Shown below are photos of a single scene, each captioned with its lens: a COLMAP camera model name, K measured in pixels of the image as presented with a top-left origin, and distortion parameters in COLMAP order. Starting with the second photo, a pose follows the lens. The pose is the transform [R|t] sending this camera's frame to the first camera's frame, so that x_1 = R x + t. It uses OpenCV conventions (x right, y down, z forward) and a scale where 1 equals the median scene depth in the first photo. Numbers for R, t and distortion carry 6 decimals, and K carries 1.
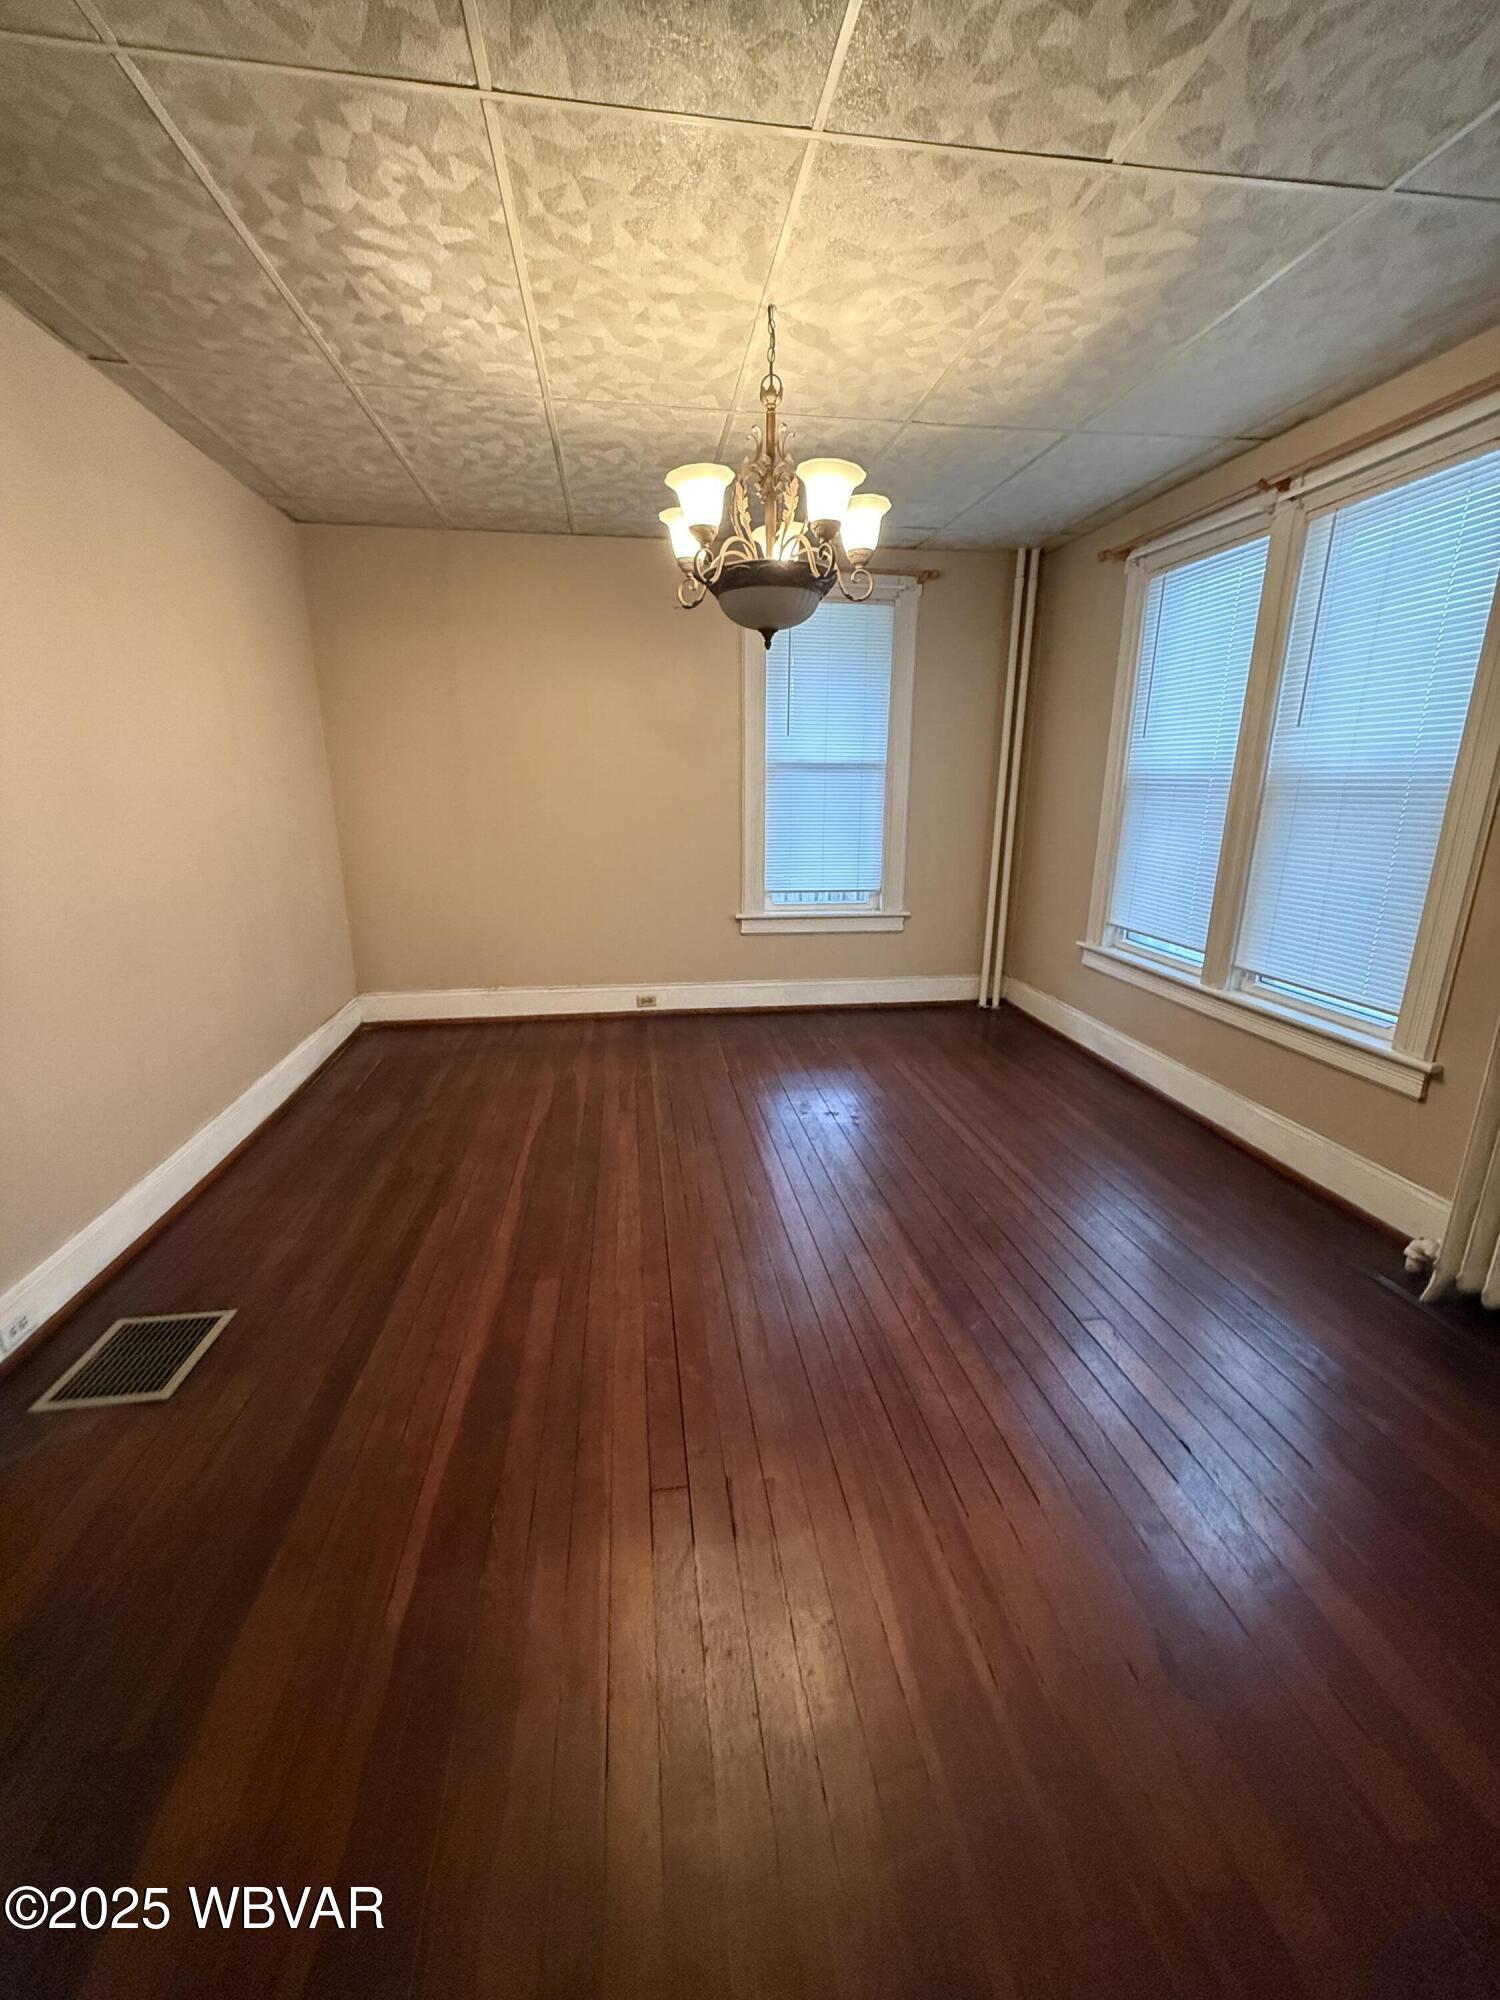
lens RADIAL K [[792.4, 0, 751.9], [0, 792.4, 1009.5], [0, 0, 1]] dist [-0.000244, -0.000330]
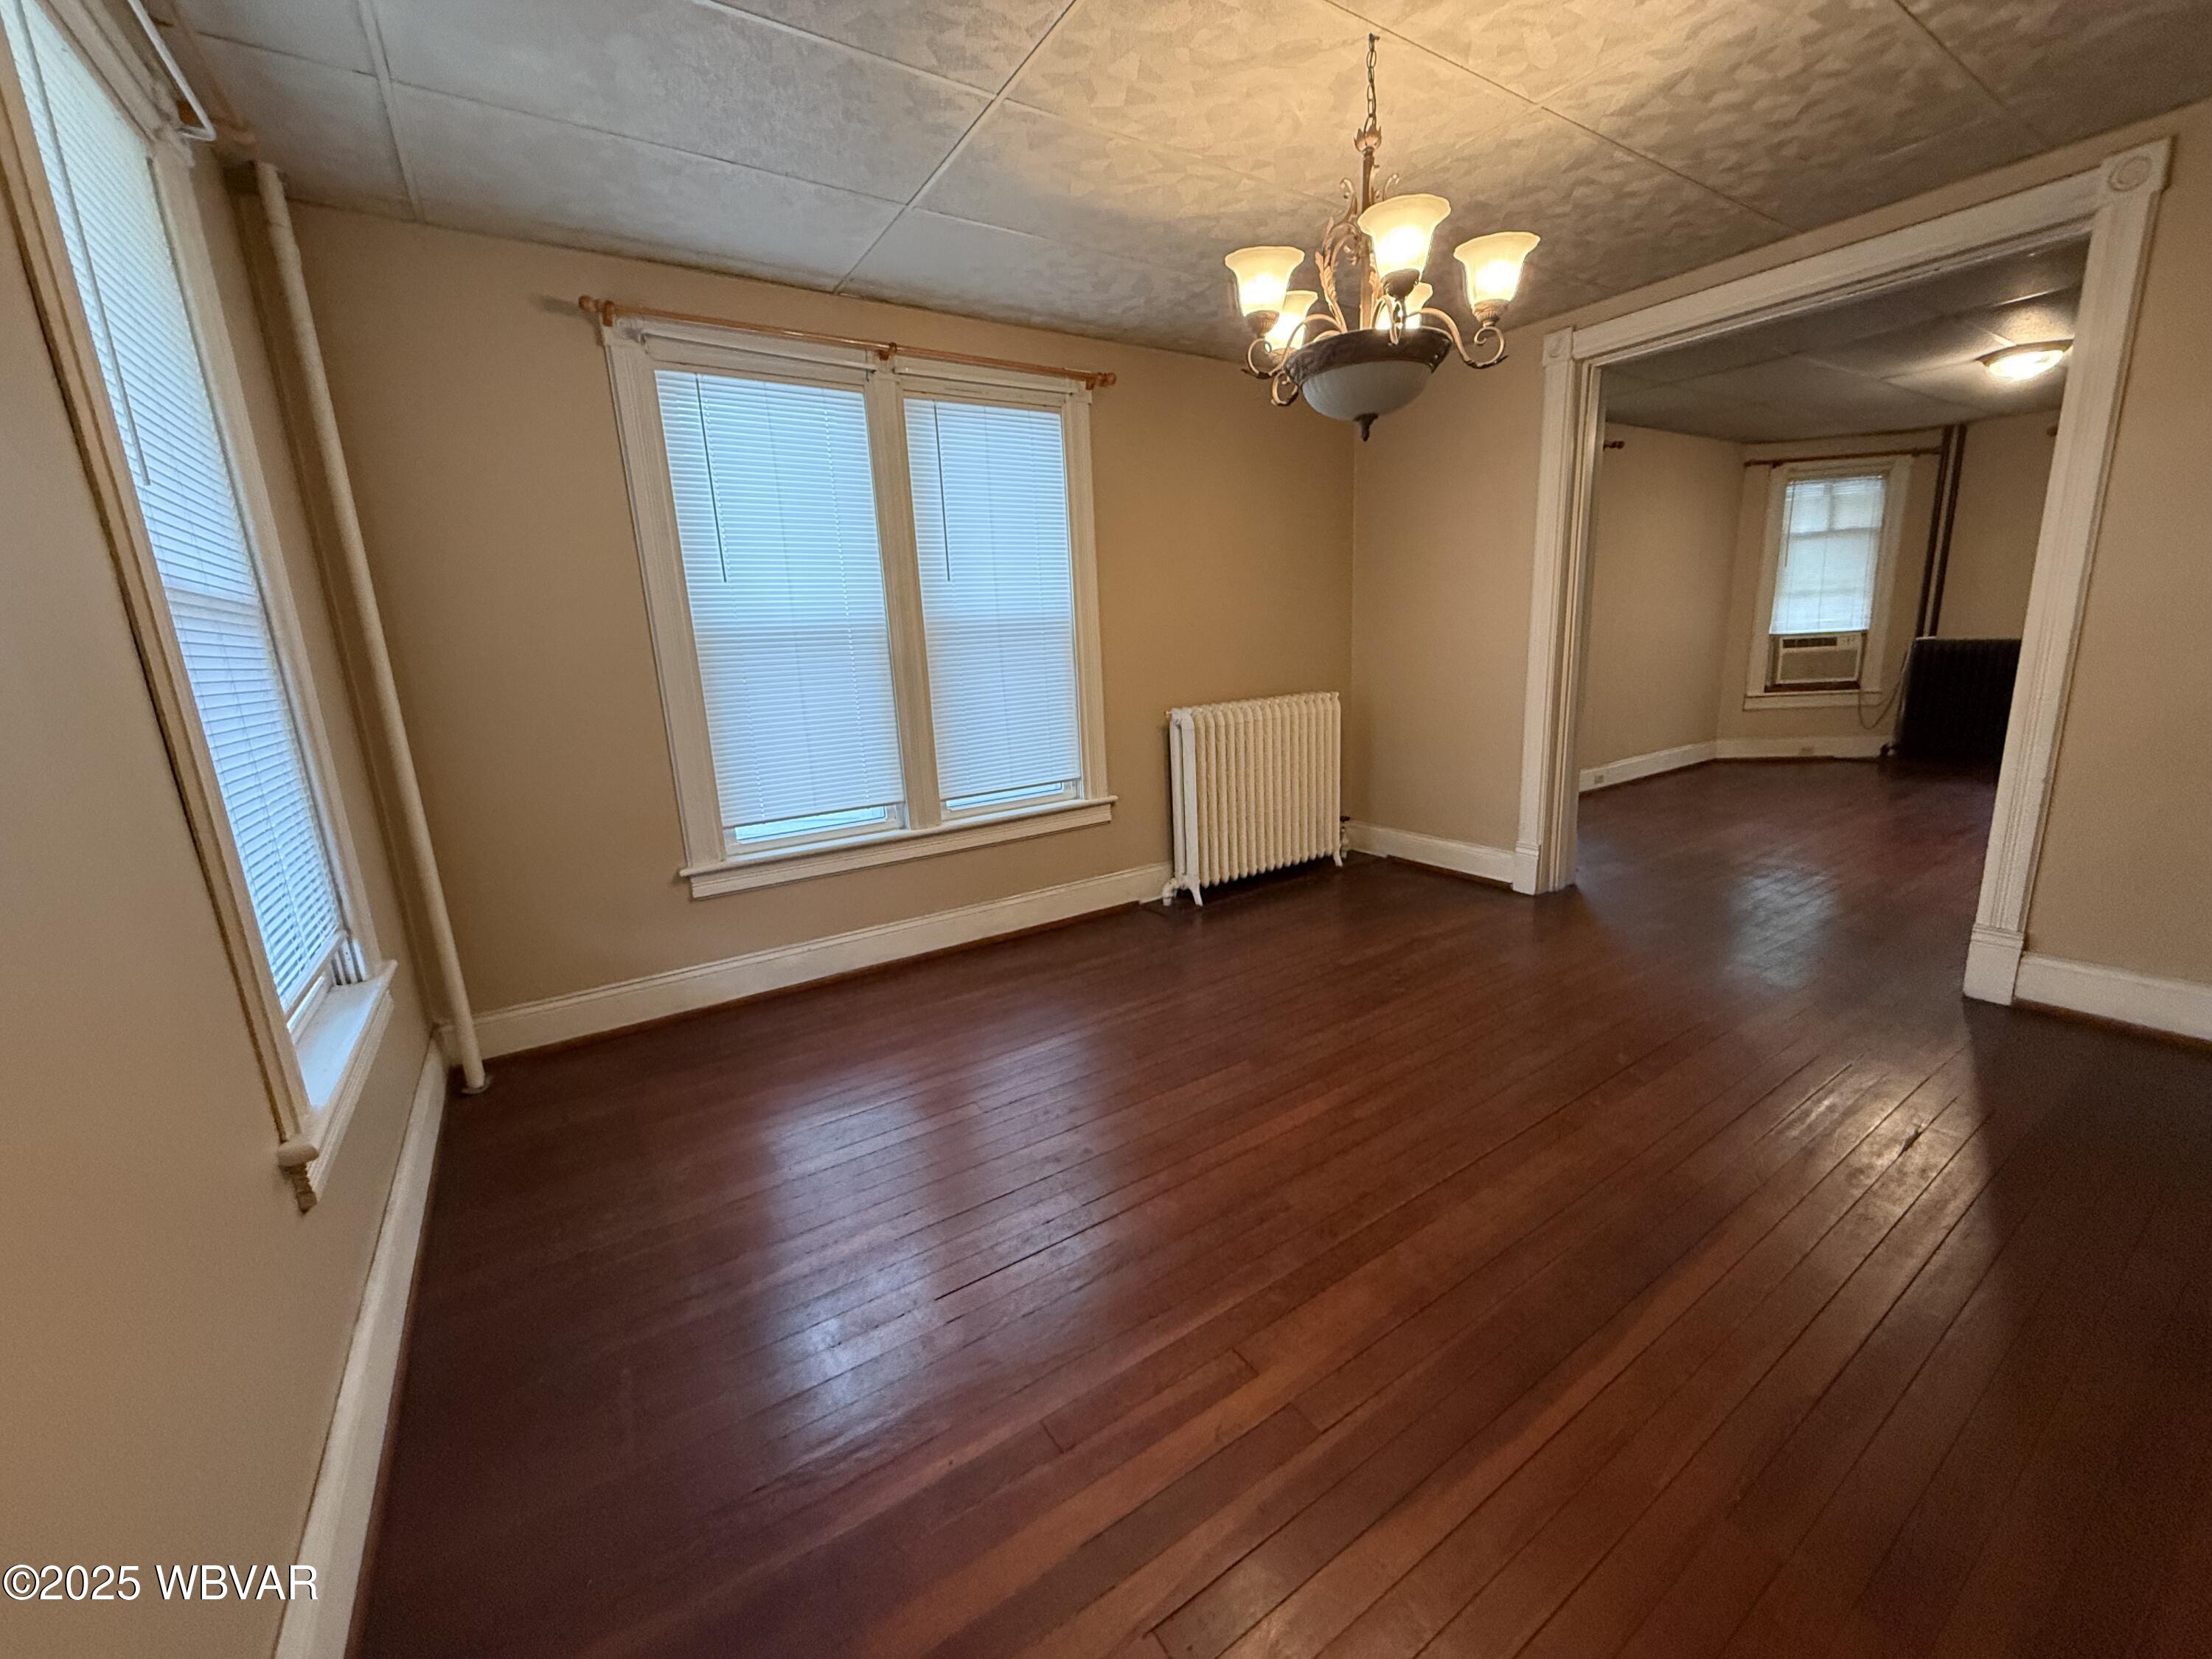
lens RADIAL K [[876.4, 0, 1117.3], [0, 876.4, 829.3], [0, 0, 1]] dist [-0.000244, -0.000330]
pose [[-0.428194, -0.176271, 0.886329, -0.534242], [0.298770, 0.898025, 0.322936, -0.324425], [-0.852870, 0.403087, -0.331864, 1.193391]]
